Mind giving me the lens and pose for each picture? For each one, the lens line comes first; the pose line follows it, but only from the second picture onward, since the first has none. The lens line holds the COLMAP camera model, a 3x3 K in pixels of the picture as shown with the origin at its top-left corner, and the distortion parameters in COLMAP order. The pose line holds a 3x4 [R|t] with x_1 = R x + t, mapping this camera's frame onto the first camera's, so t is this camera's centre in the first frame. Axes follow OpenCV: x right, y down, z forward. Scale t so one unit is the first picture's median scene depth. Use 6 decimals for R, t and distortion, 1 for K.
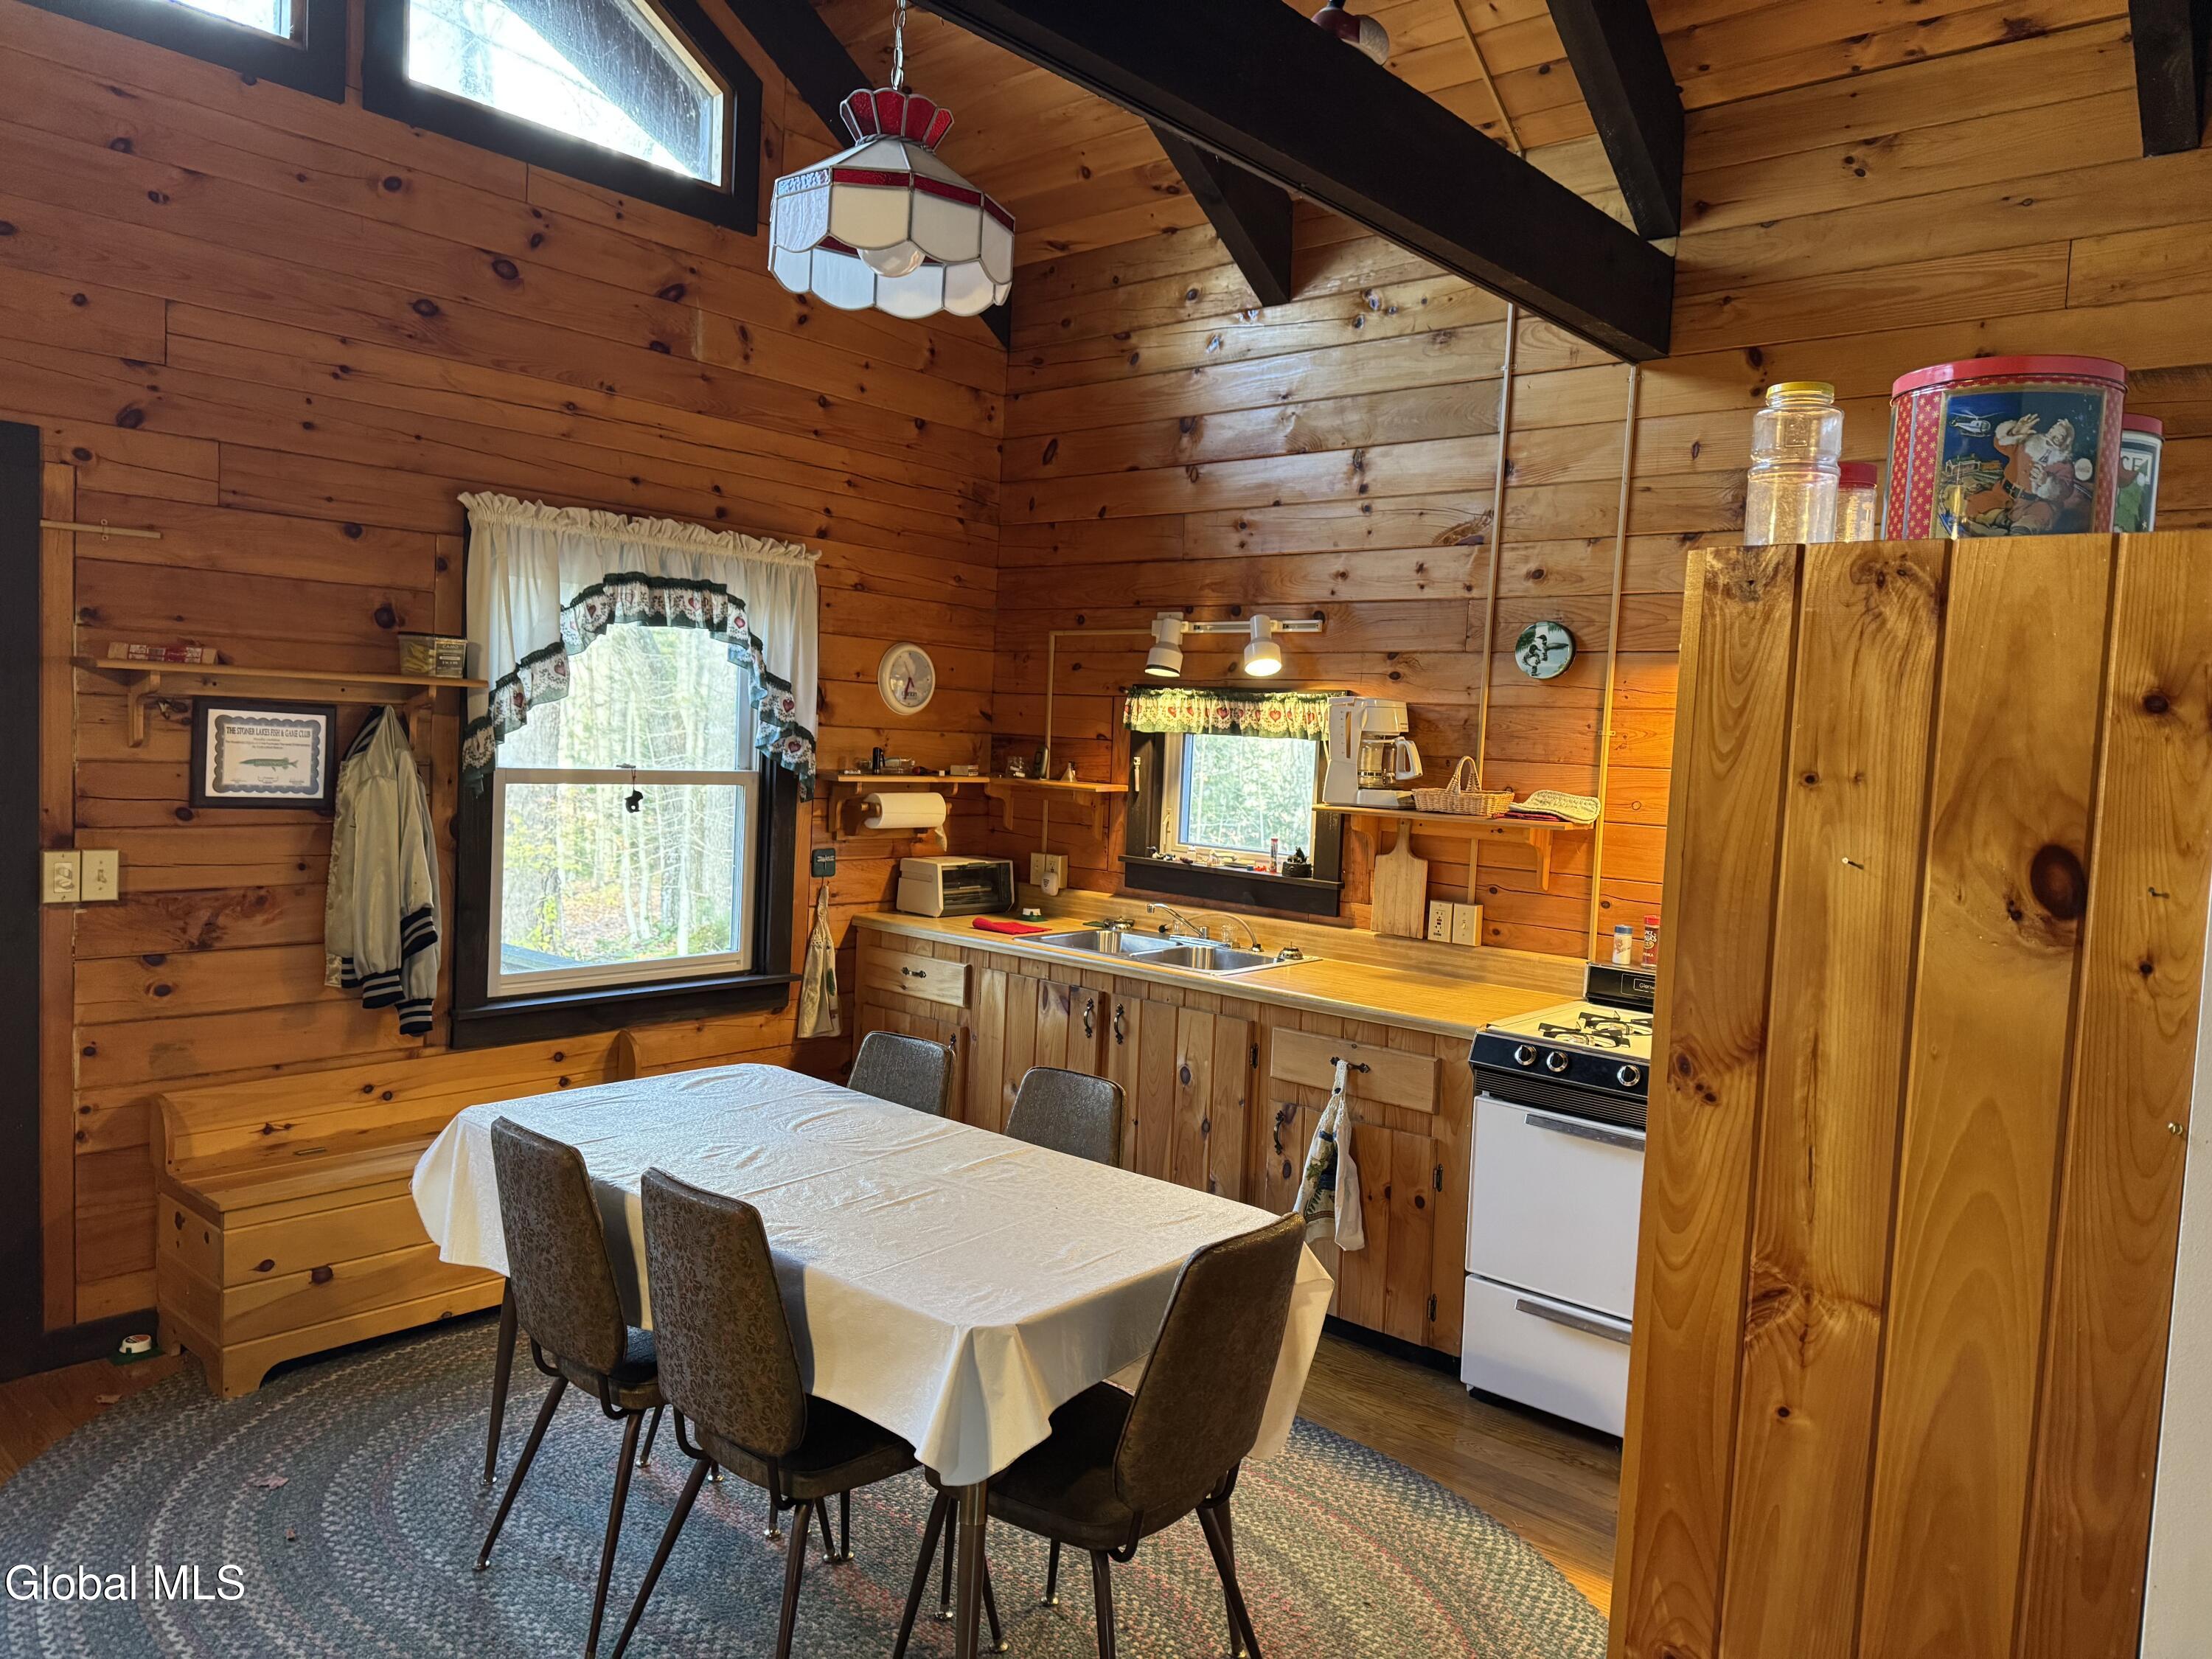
lens RADIAL K [[1552.7, 0, 1107.5], [0, 1552.7, 827.4], [0, 0, 1]] dist [0.060061, -0.069601]
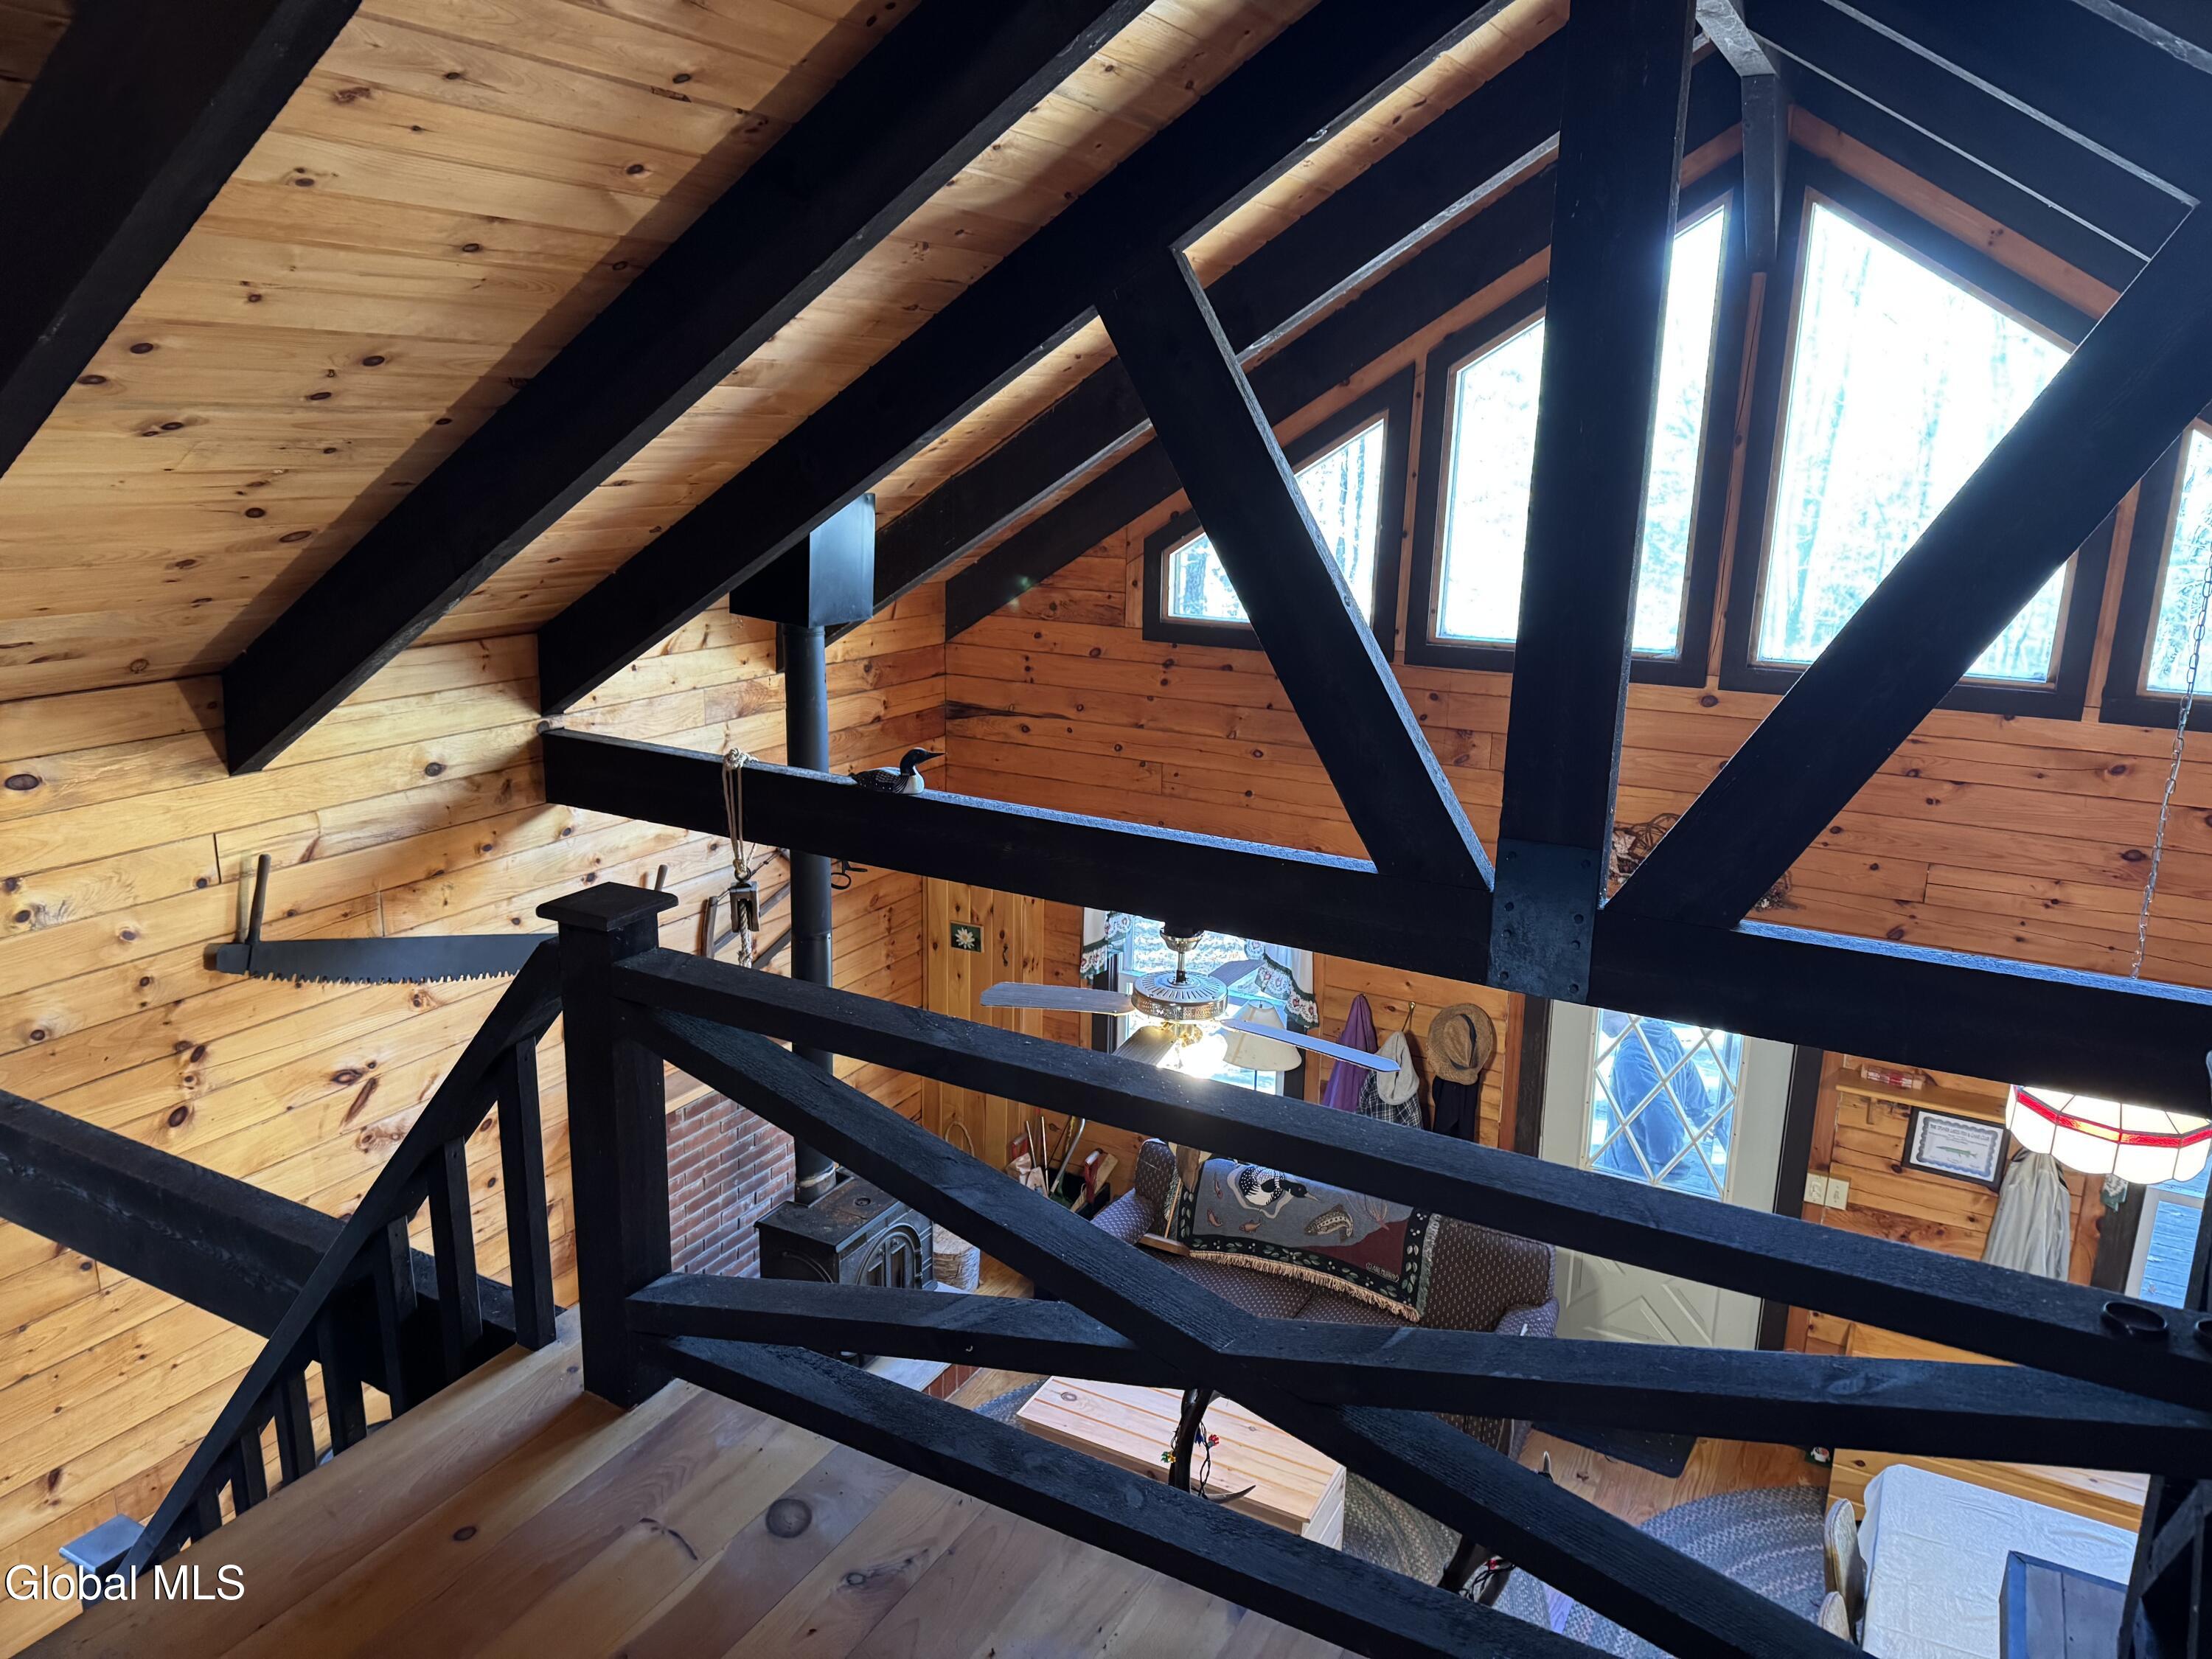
lens RADIAL K [[1552.7, 0, 1110.8], [0, 1552.7, 825.0], [0, 0, 1]] dist [0.060061, -0.069601]
pose [[0.202189, 0.199179, -0.958878, 0.659238], [-0.072531, 0.979457, 0.188160, -0.553476], [0.976657, 0.031505, 0.212482, -0.112903]]
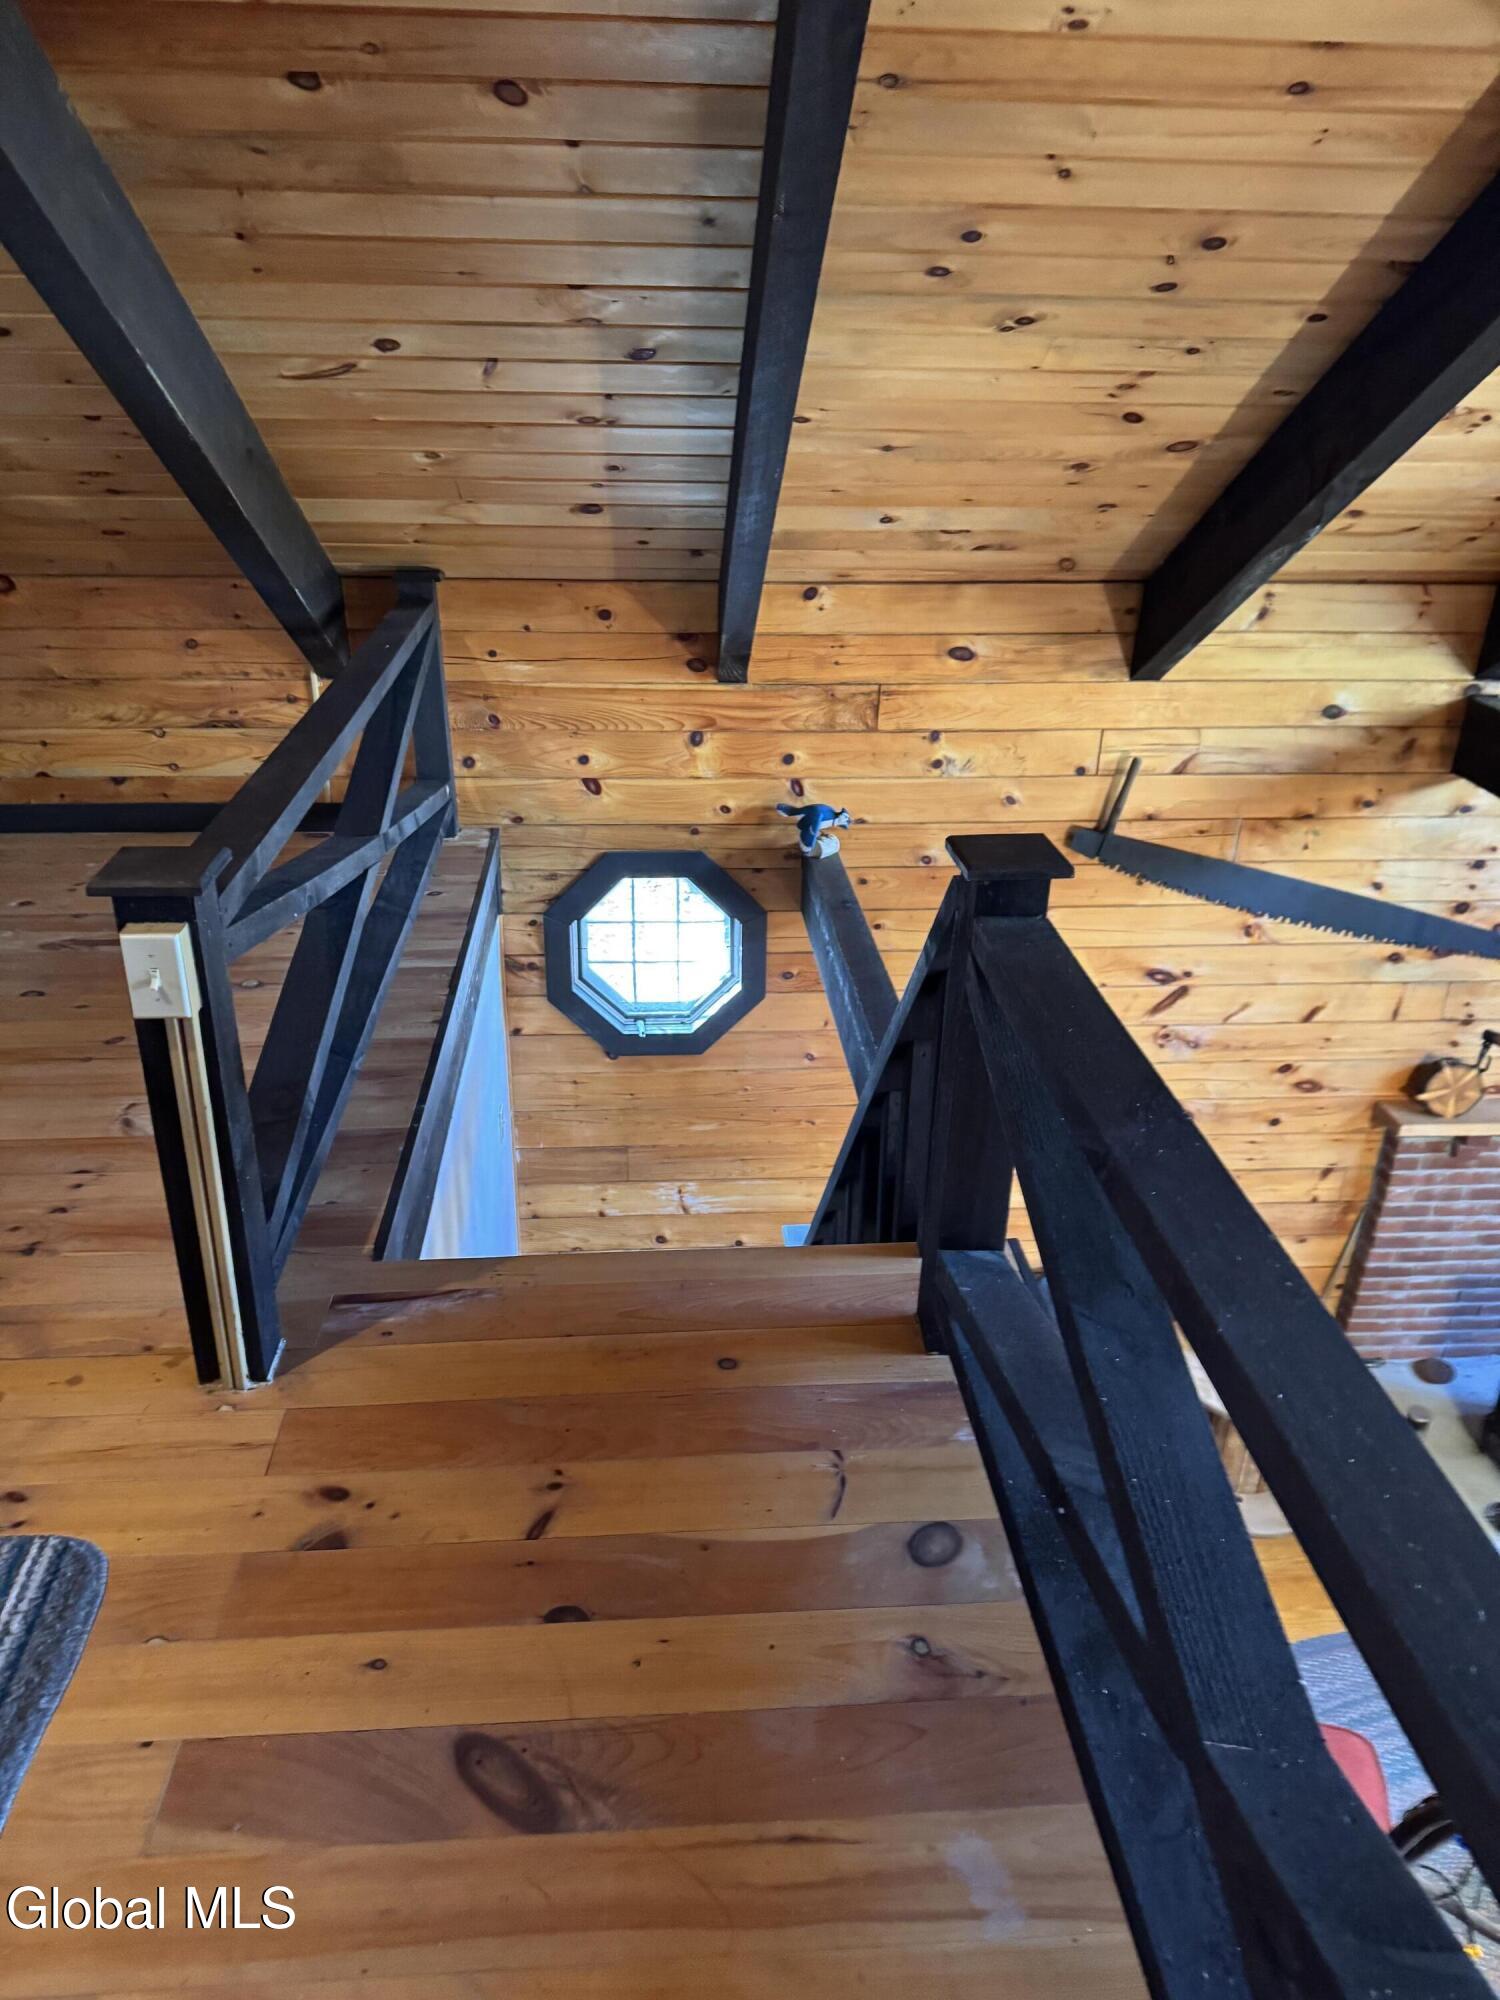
lens RADIAL K [[1403.9, 0, 735.5], [0, 1403.9, 1015.7], [0, 0, 1]] dist [0.060061, -0.069601]
pose [[-0.712334, 0.246488, -0.657133, 0.463527], [-0.098663, 0.891833, 0.441474, -0.555811], [0.694871, 0.379311, -0.610964, 0.074529]]
